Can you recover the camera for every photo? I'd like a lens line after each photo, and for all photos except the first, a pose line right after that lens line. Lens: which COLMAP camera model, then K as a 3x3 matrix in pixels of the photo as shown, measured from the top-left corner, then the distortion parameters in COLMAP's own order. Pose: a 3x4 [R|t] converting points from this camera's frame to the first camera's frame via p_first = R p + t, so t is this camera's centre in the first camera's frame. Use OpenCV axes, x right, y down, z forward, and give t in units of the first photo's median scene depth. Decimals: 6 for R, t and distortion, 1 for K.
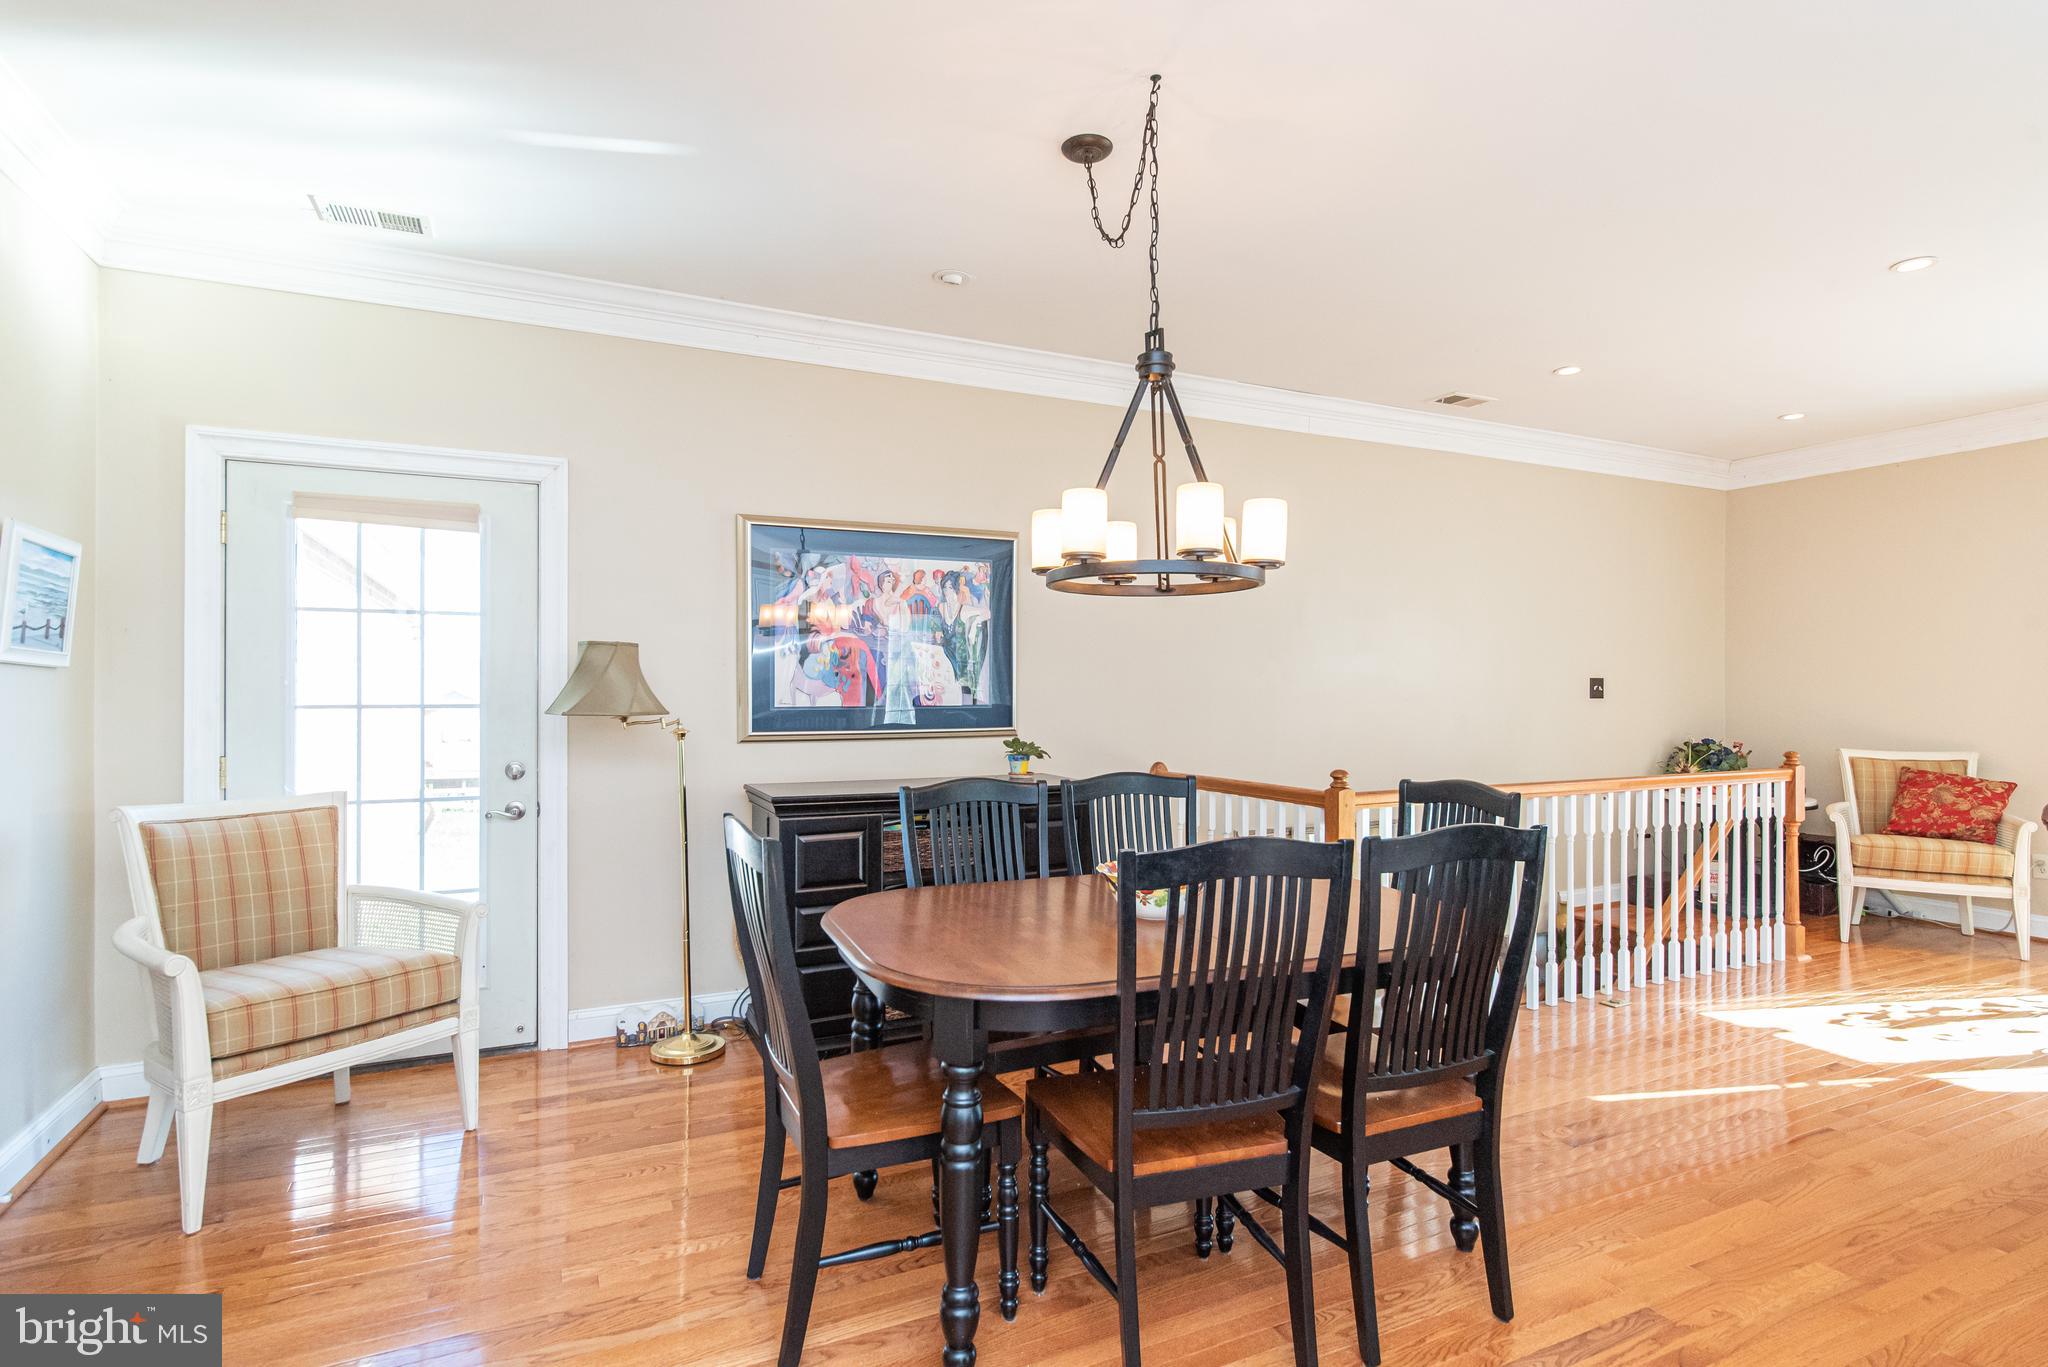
lens RADIAL K [[1024.4, 0, 1019.8], [0, 1024.4, 689.6], [0, 0, 1]] dist [-0.003472, -0.000091]
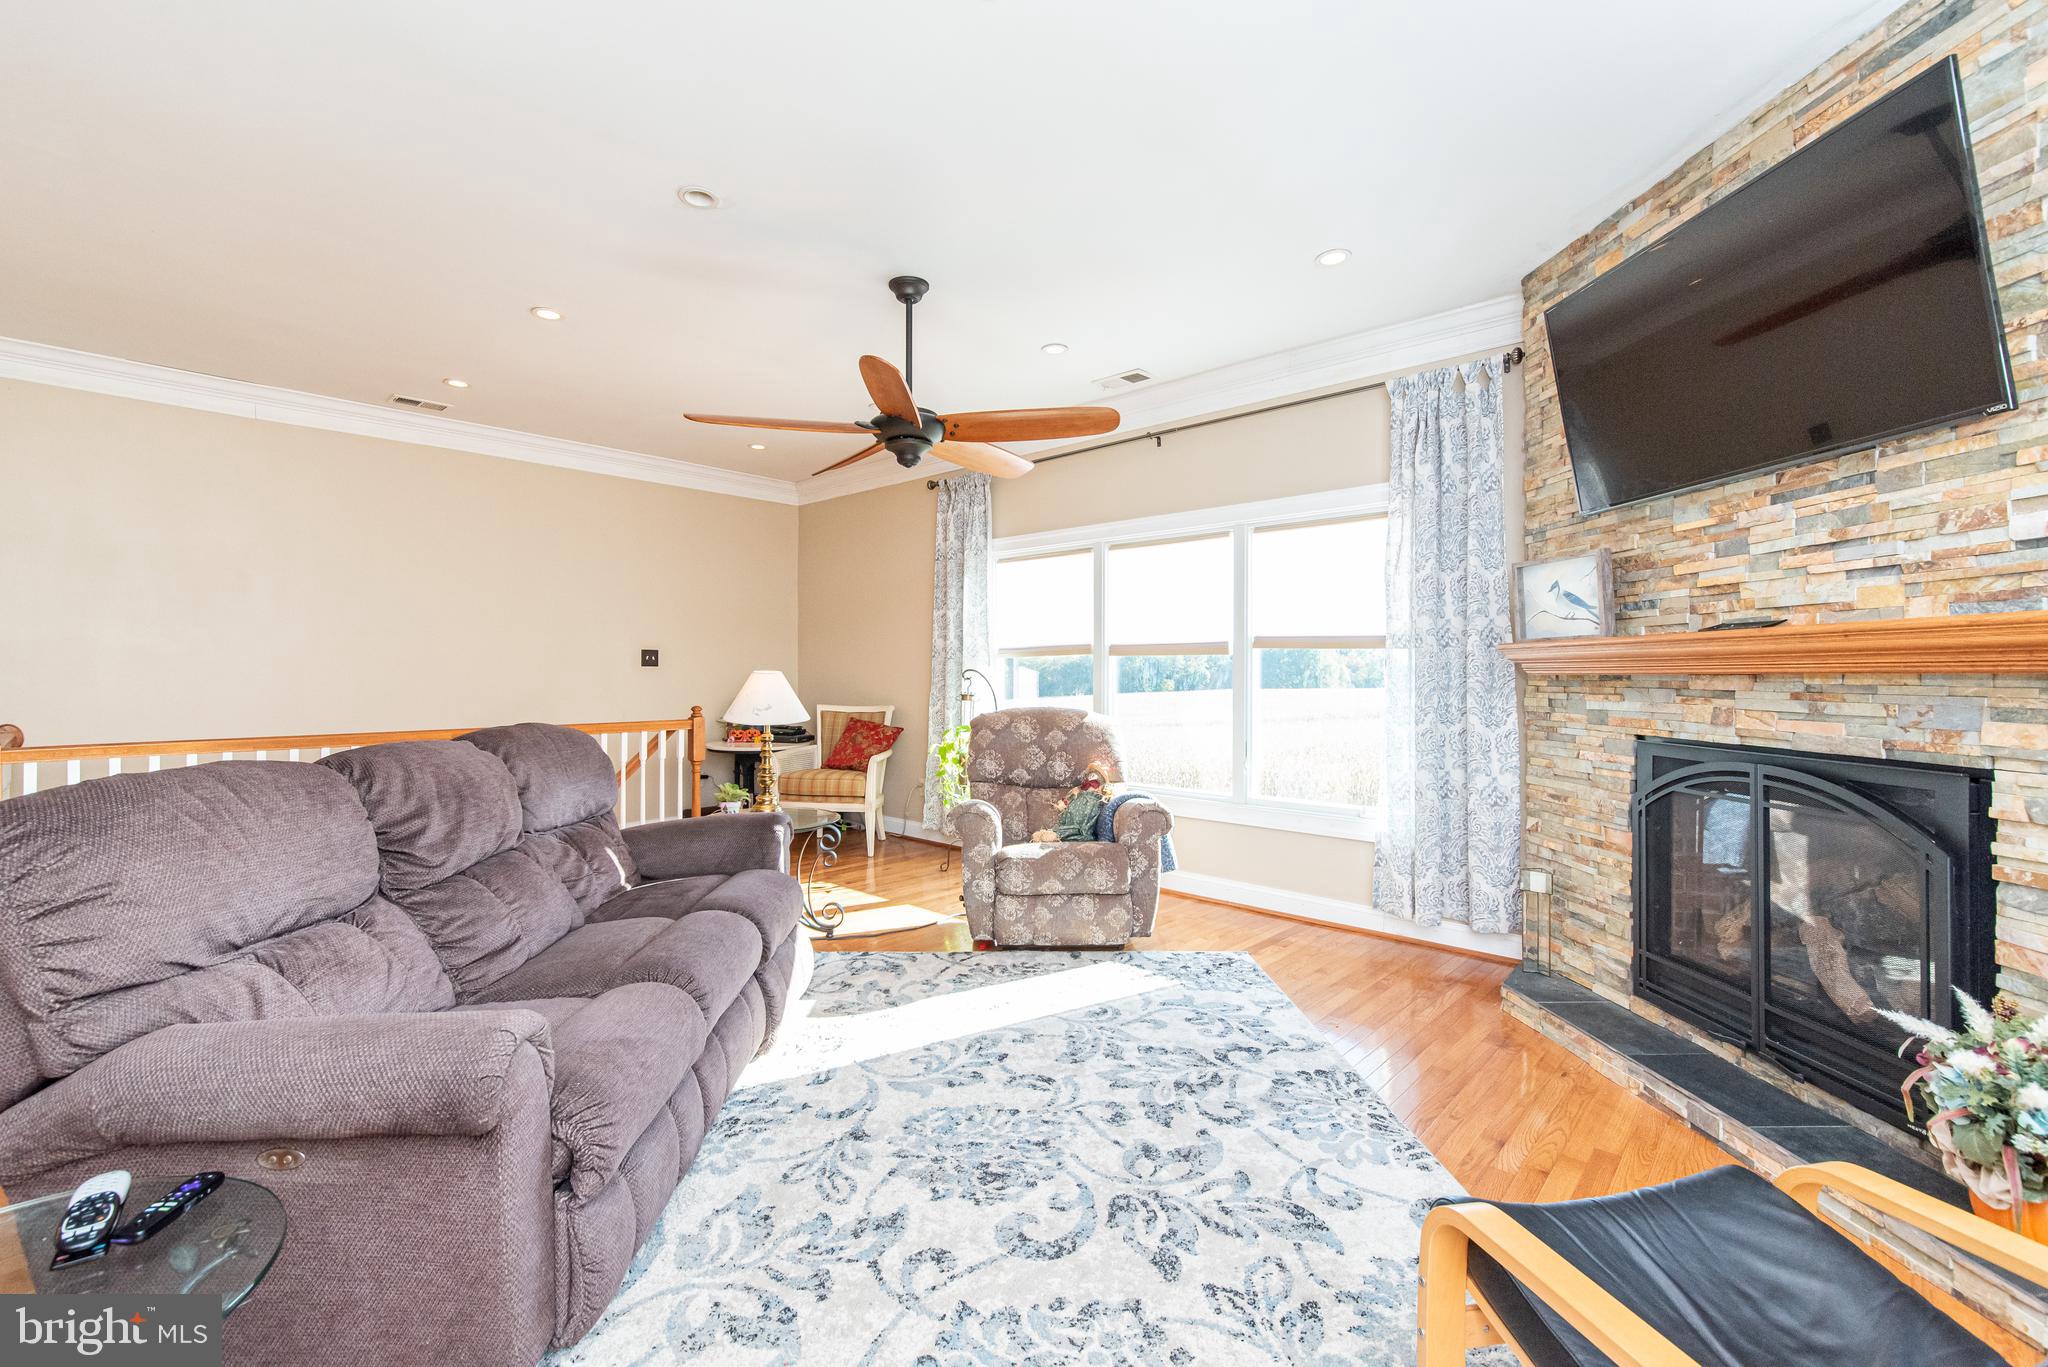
lens RADIAL K [[859.6, 0, 994.3], [0, 859.6, 677.0], [0, 0, 1]] dist [0.001412, 0.000039]
pose [[0.933392, -0.001264, 0.358856, 0.958919], [-0.002330, 0.999951, 0.009581, 0.017533], [-0.358851, -0.009779, 0.933344, -0.181280]]
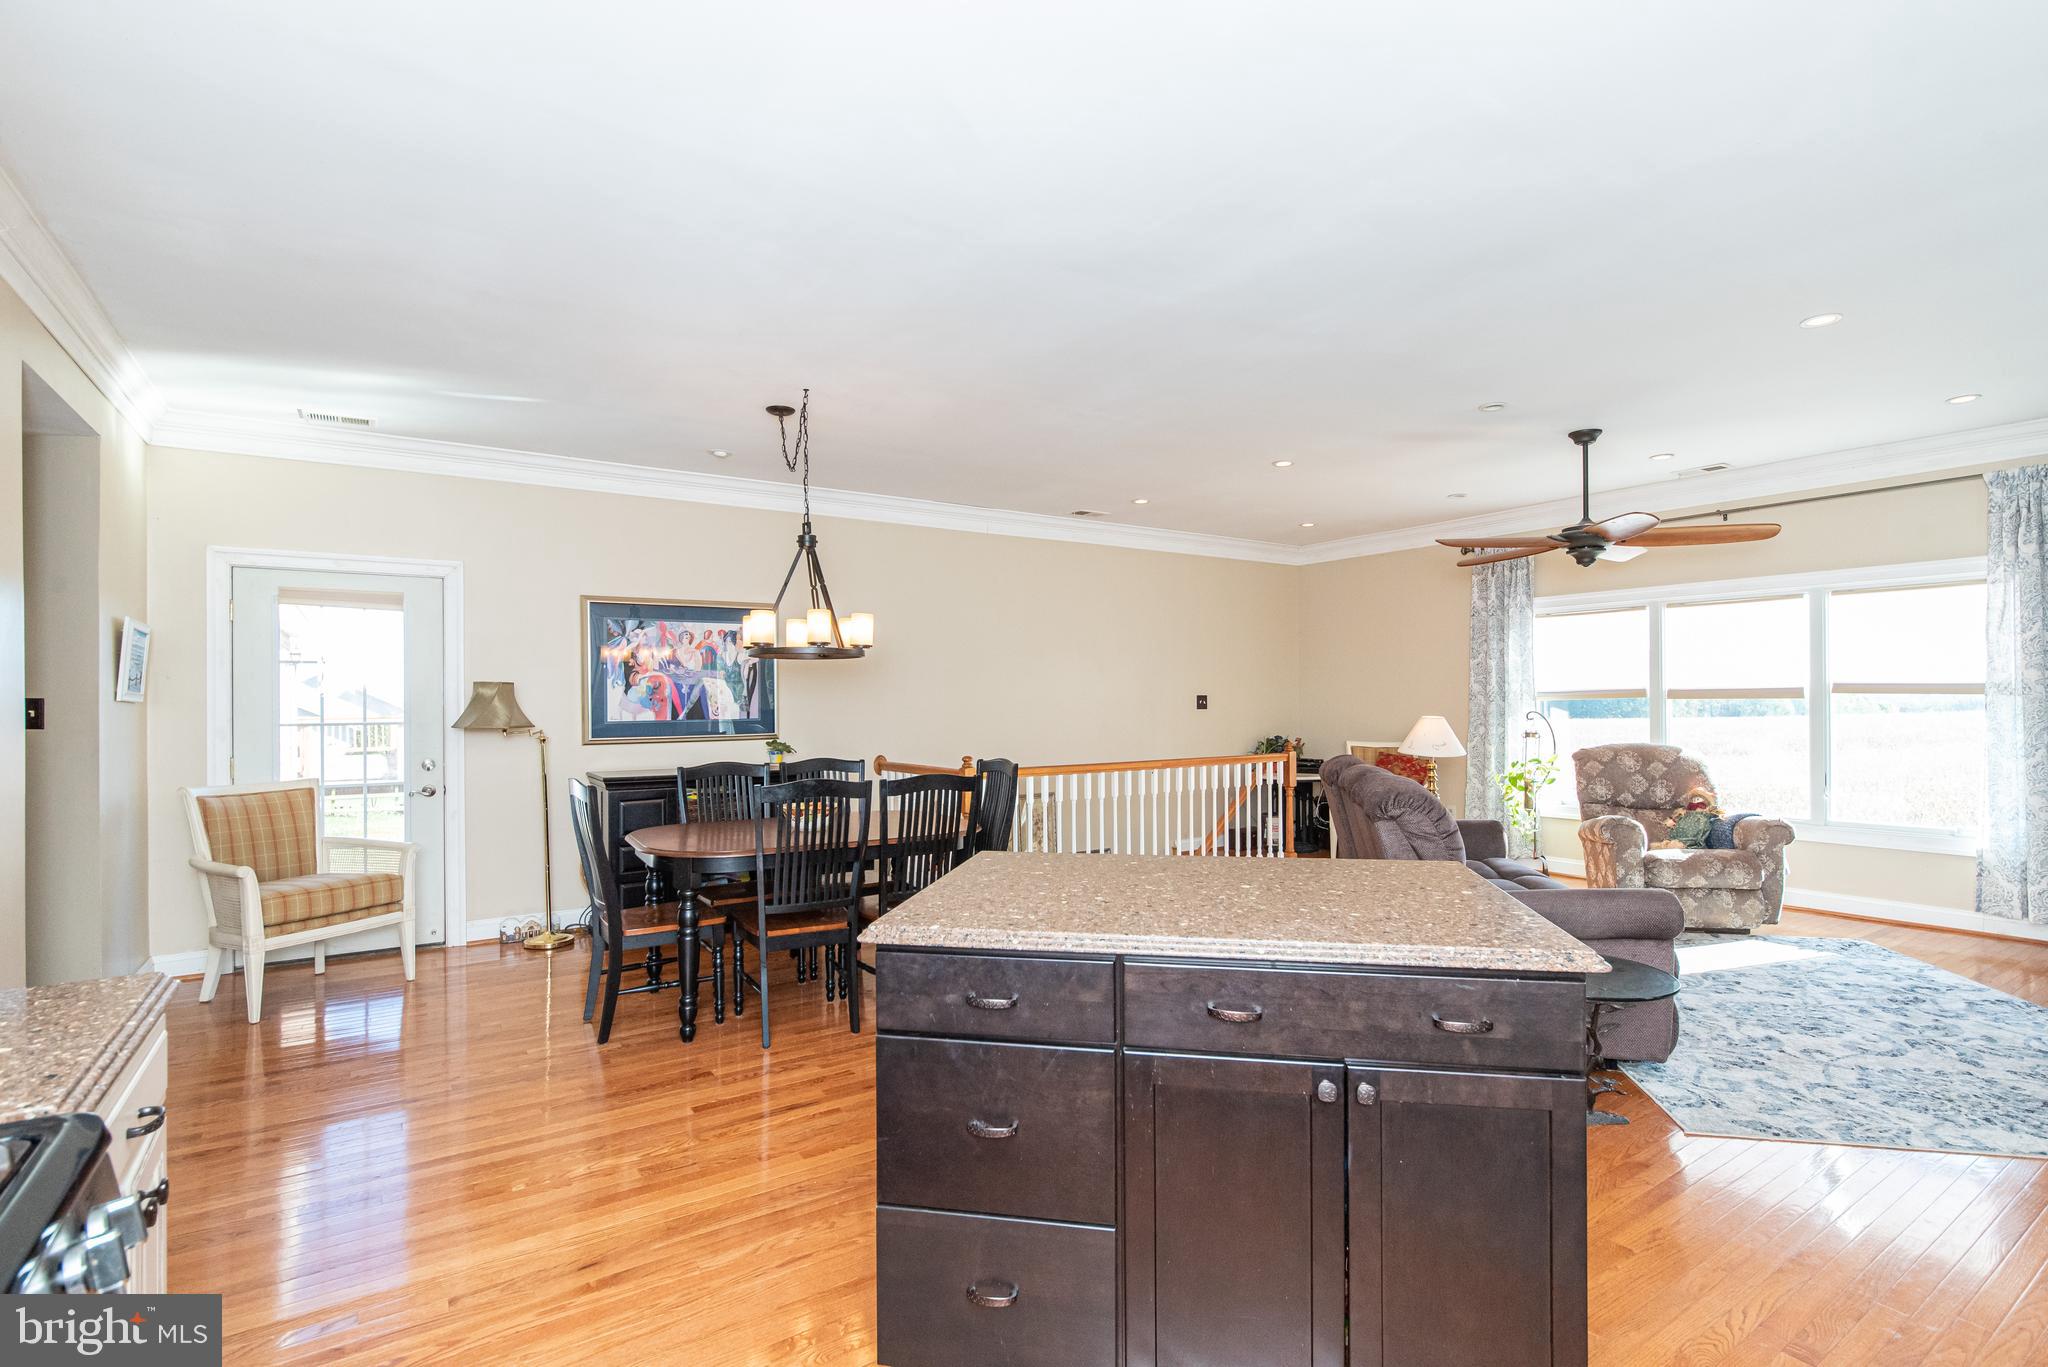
lens RADIAL K [[968.4, 0, 1025.7], [0, 968.4, 698.2], [0, 0, 1]] dist [-0.005529, -0.000496]
pose [[0.988766, -0.007534, 0.149280, 0.174817], [0.007729, 0.999970, -0.000728, -0.013038], [-0.149270, 0.001873, 0.988795, -0.559057]]
